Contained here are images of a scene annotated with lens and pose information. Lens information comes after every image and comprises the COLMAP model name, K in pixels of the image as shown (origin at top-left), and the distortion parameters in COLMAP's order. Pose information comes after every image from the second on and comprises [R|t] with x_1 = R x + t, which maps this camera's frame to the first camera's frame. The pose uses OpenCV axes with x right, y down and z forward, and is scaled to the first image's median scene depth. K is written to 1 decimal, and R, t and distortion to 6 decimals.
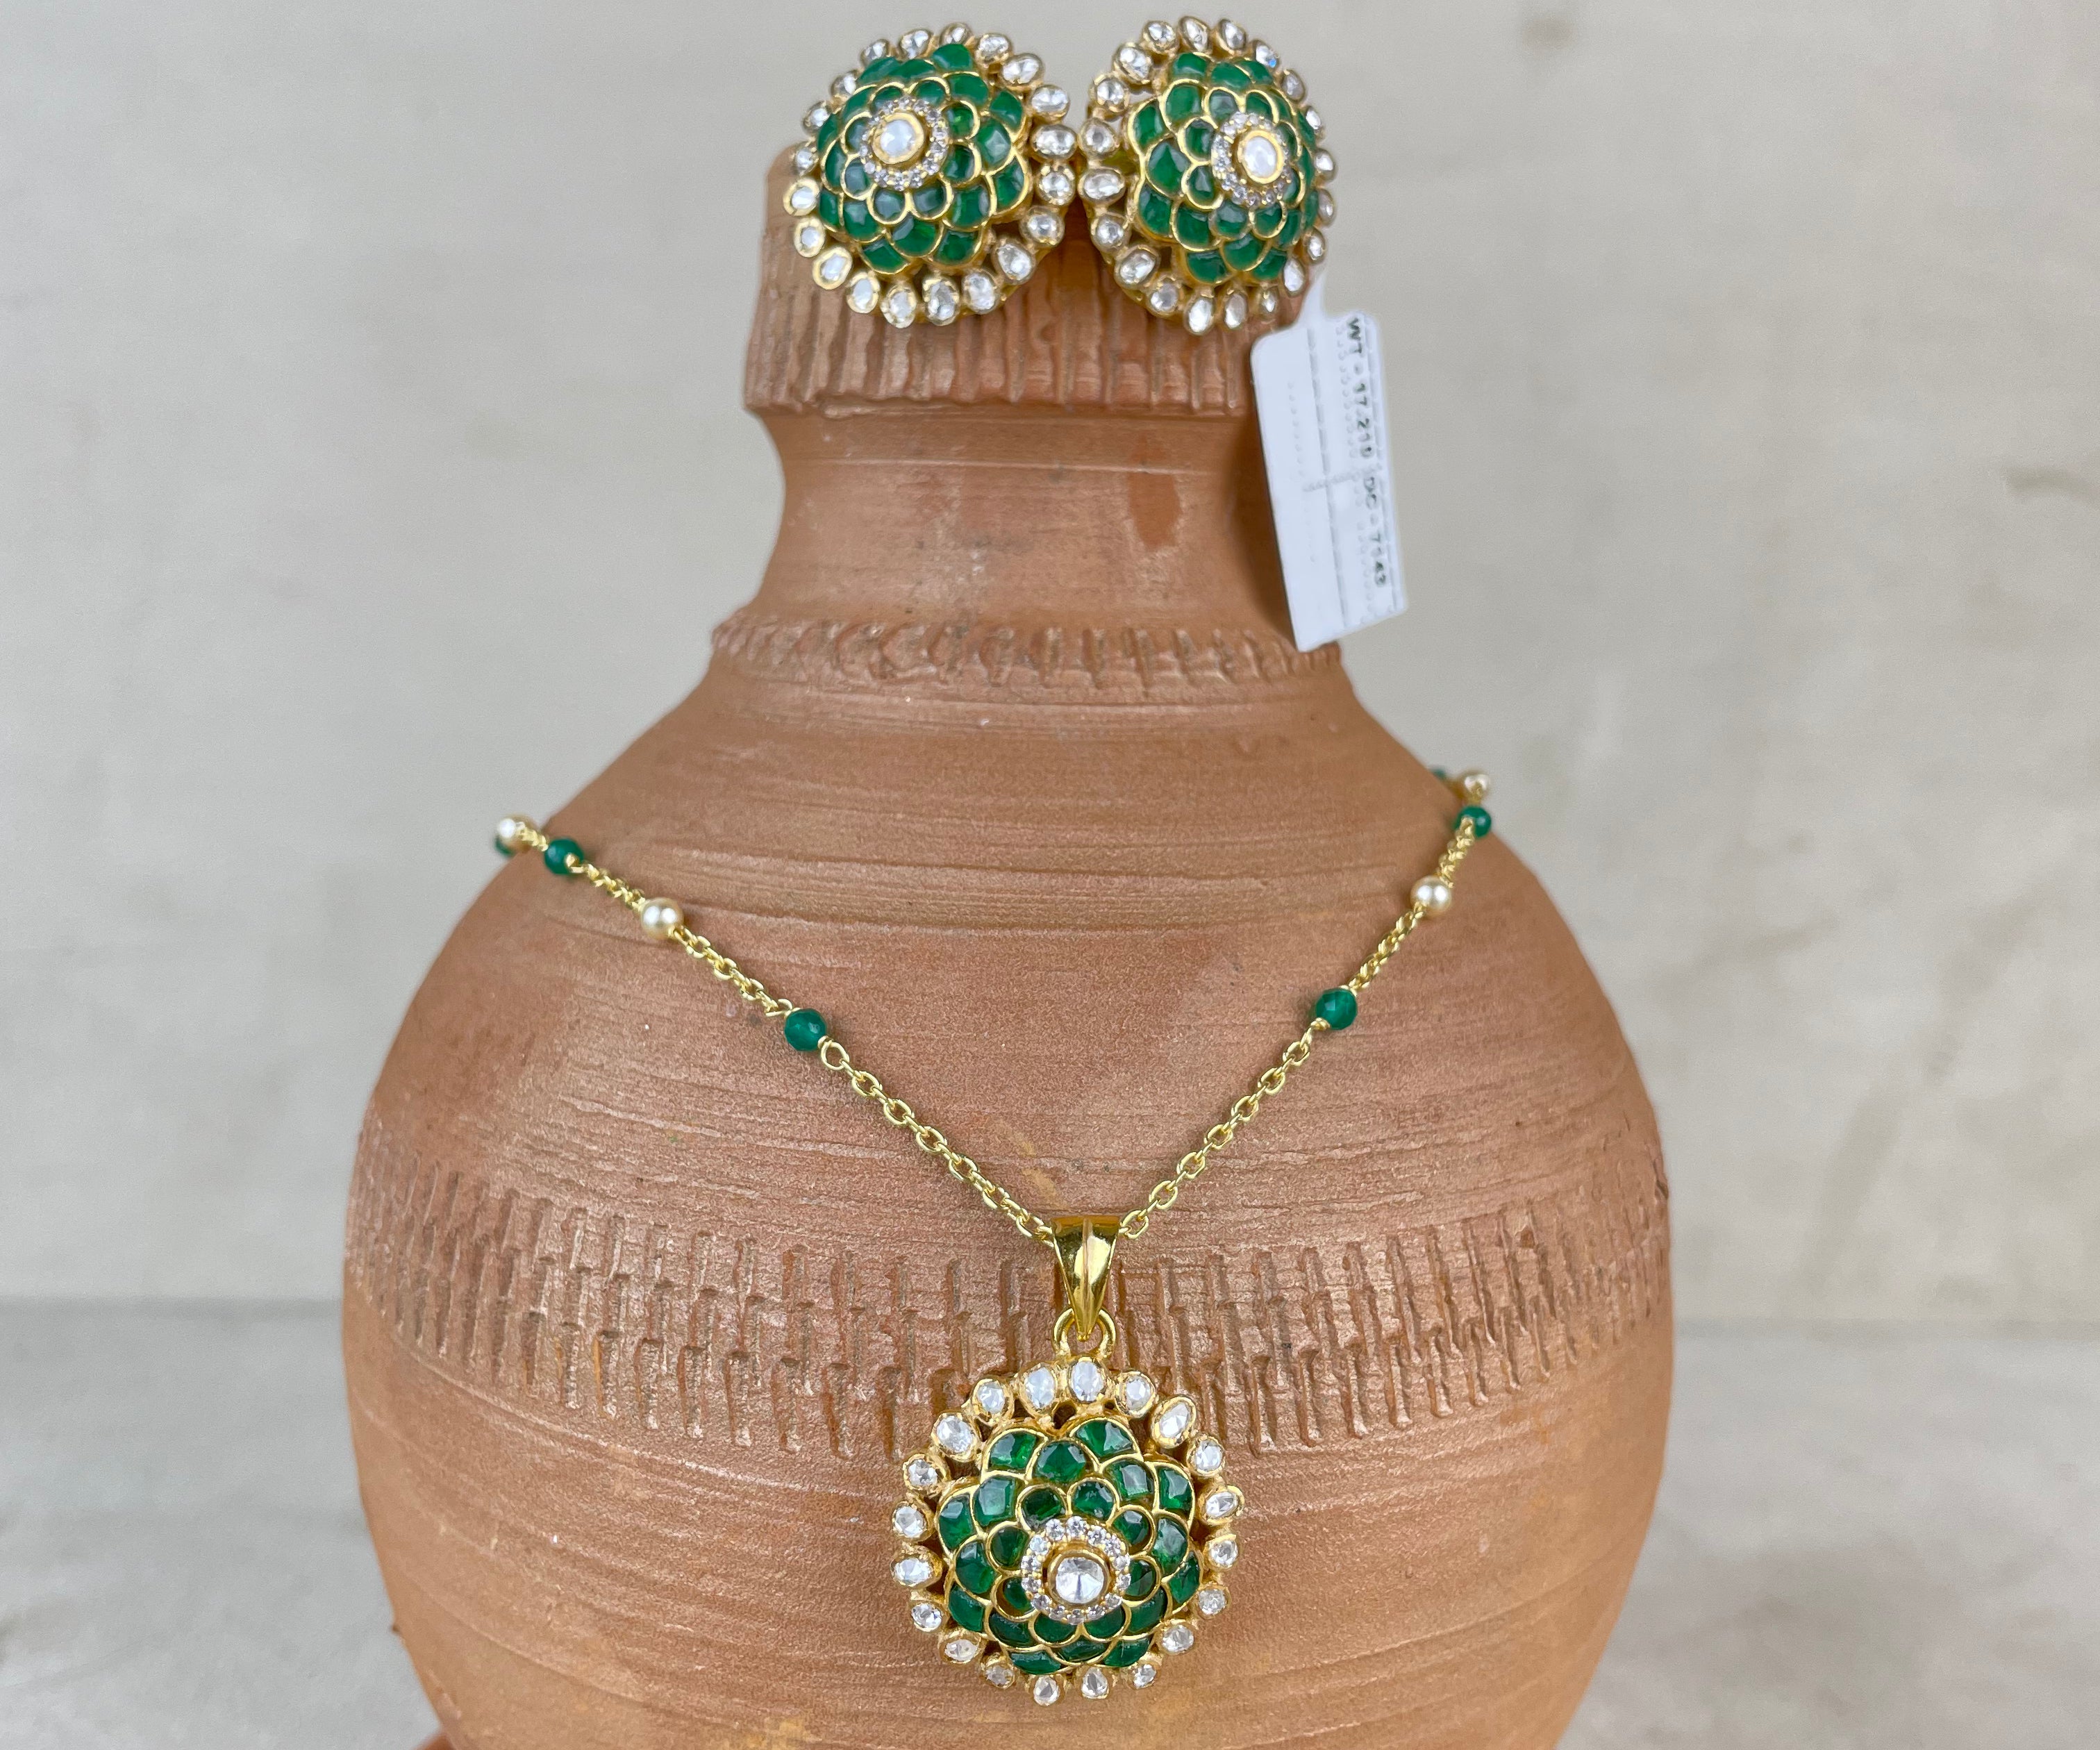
lens RADIAL K [[2126.6, 0, 1022.6], [0, 2126.6, 908.2], [0, 0, 1]] dist [0.073641, -0.134650]
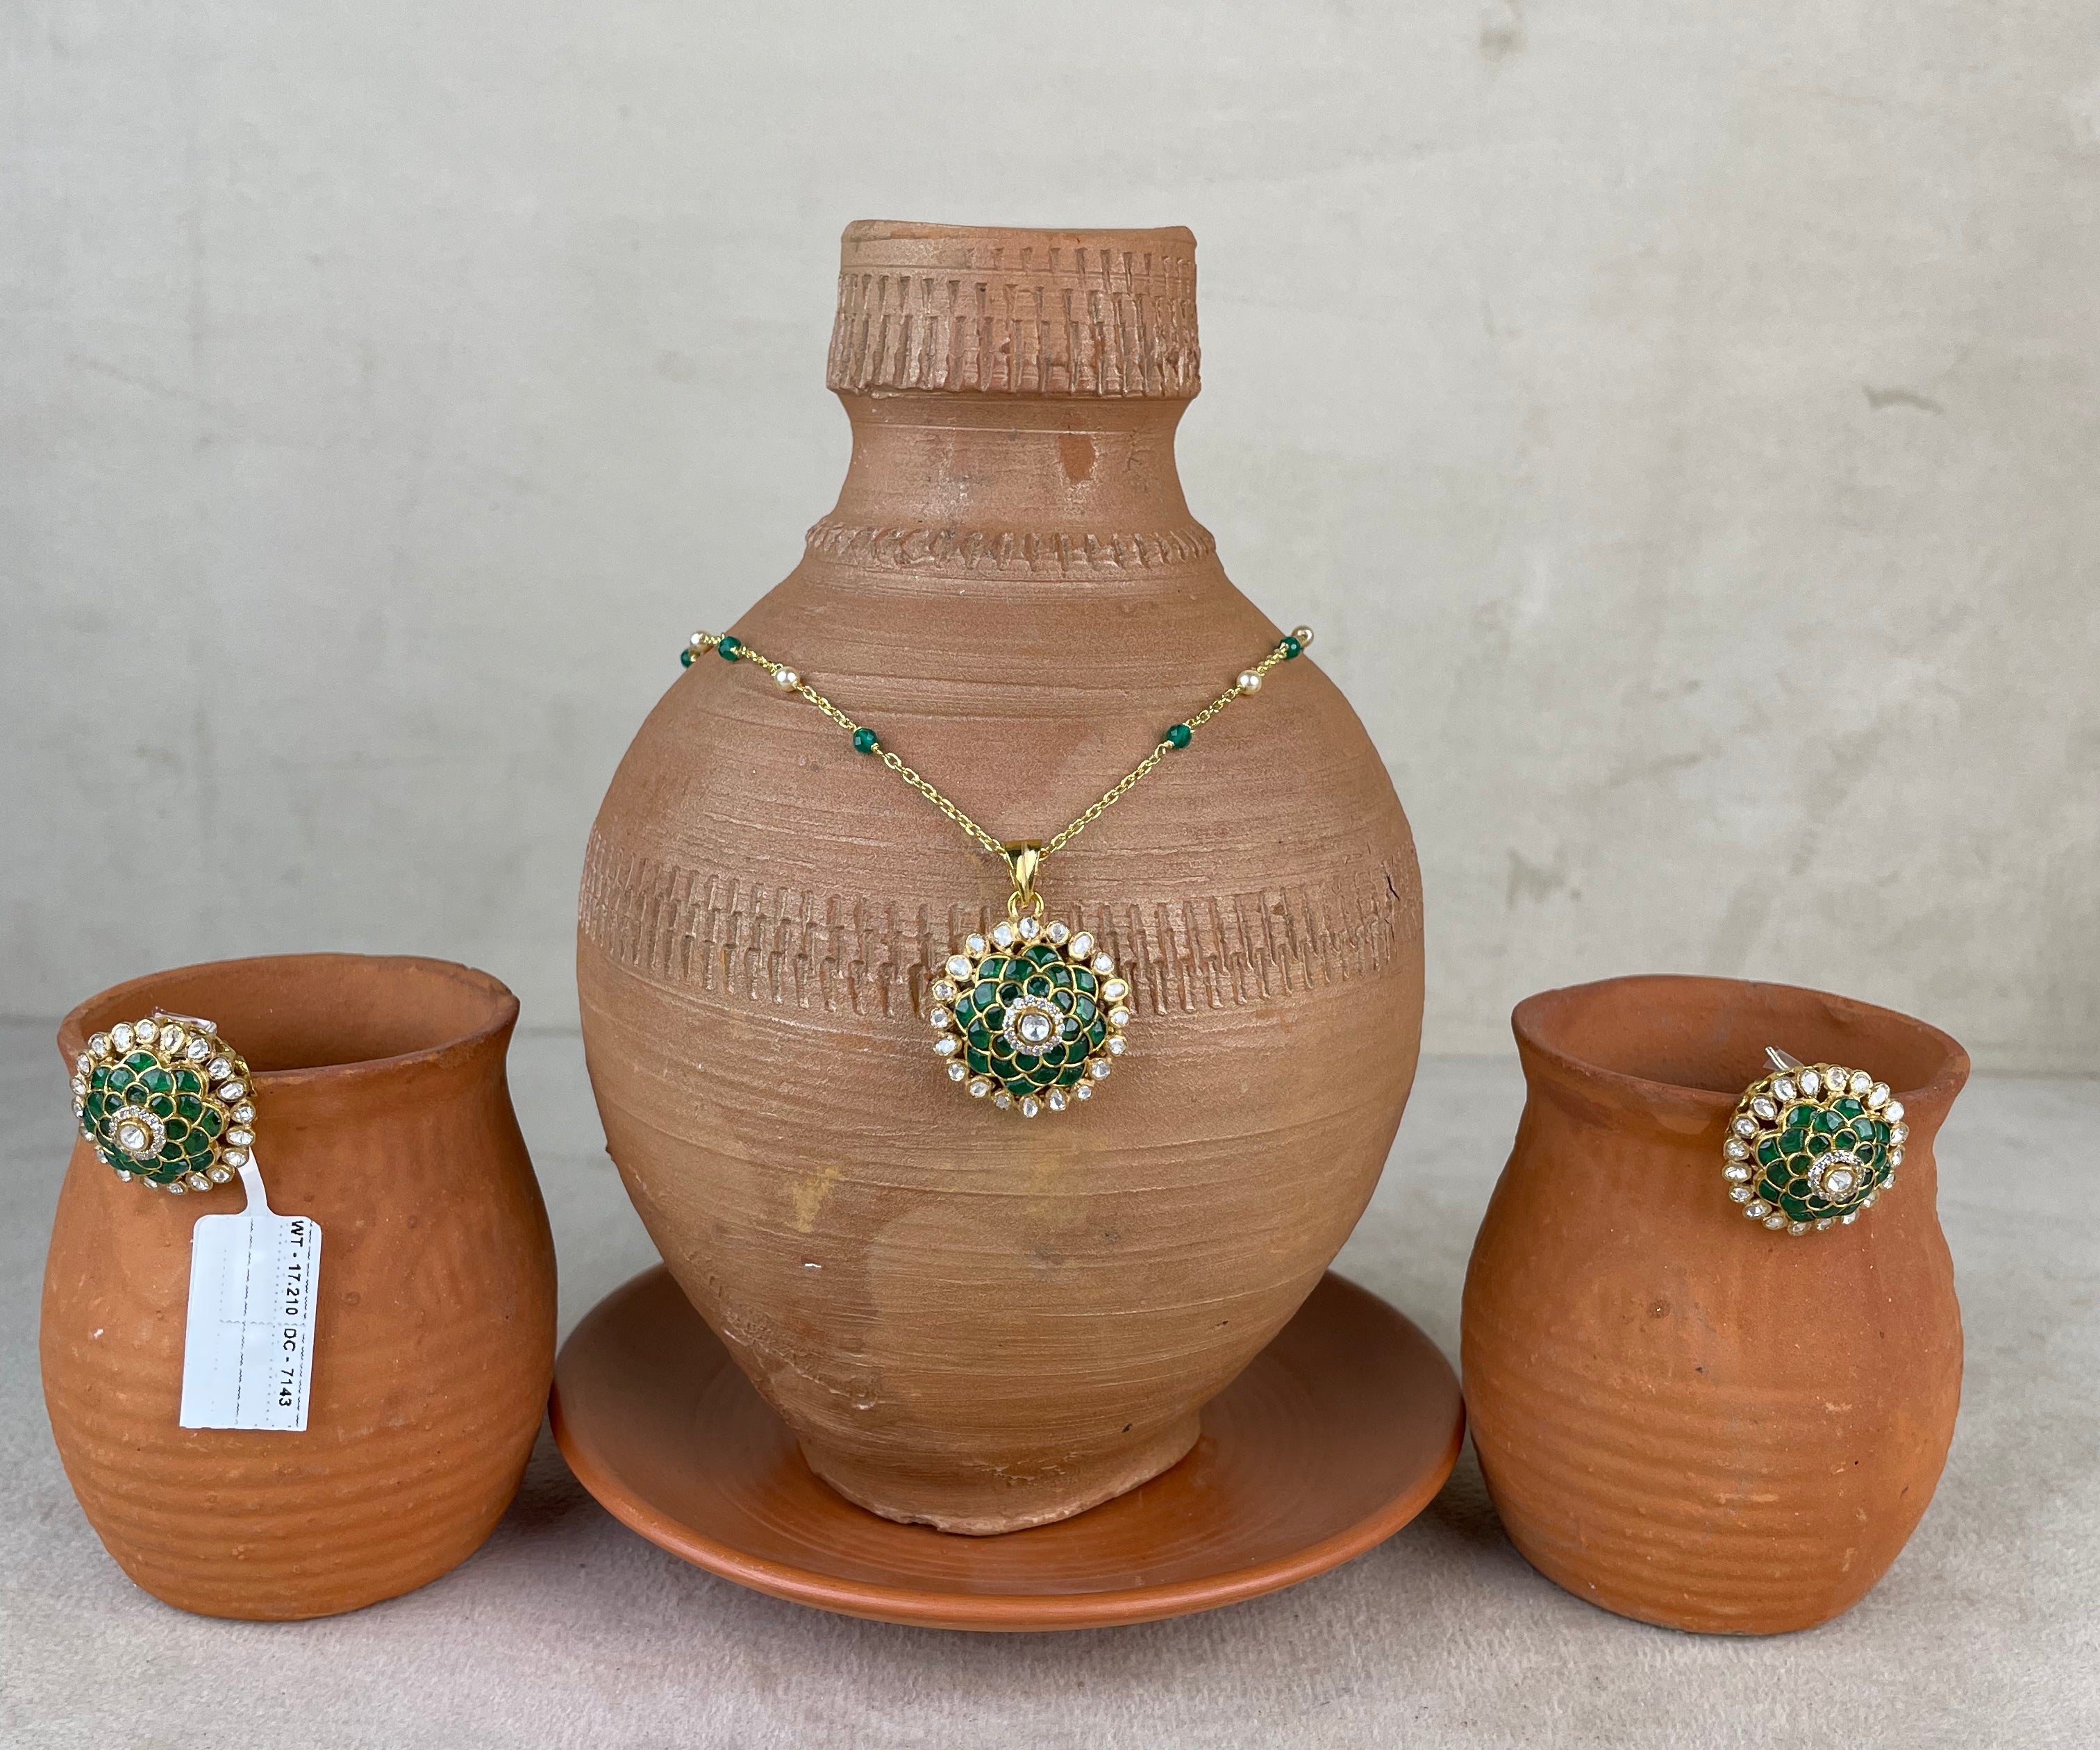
lens RADIAL K [[2126.6, 0, 1022.6], [0, 2126.6, 908.2], [0, 0, 1]] dist [0.073641, -0.134650]
pose [[0.996095, 0.020751, -0.085809, 0.182320], [-0.015393, 0.997917, 0.062642, 0.054201], [0.086931, -0.061077, 0.994340, -0.666181]]
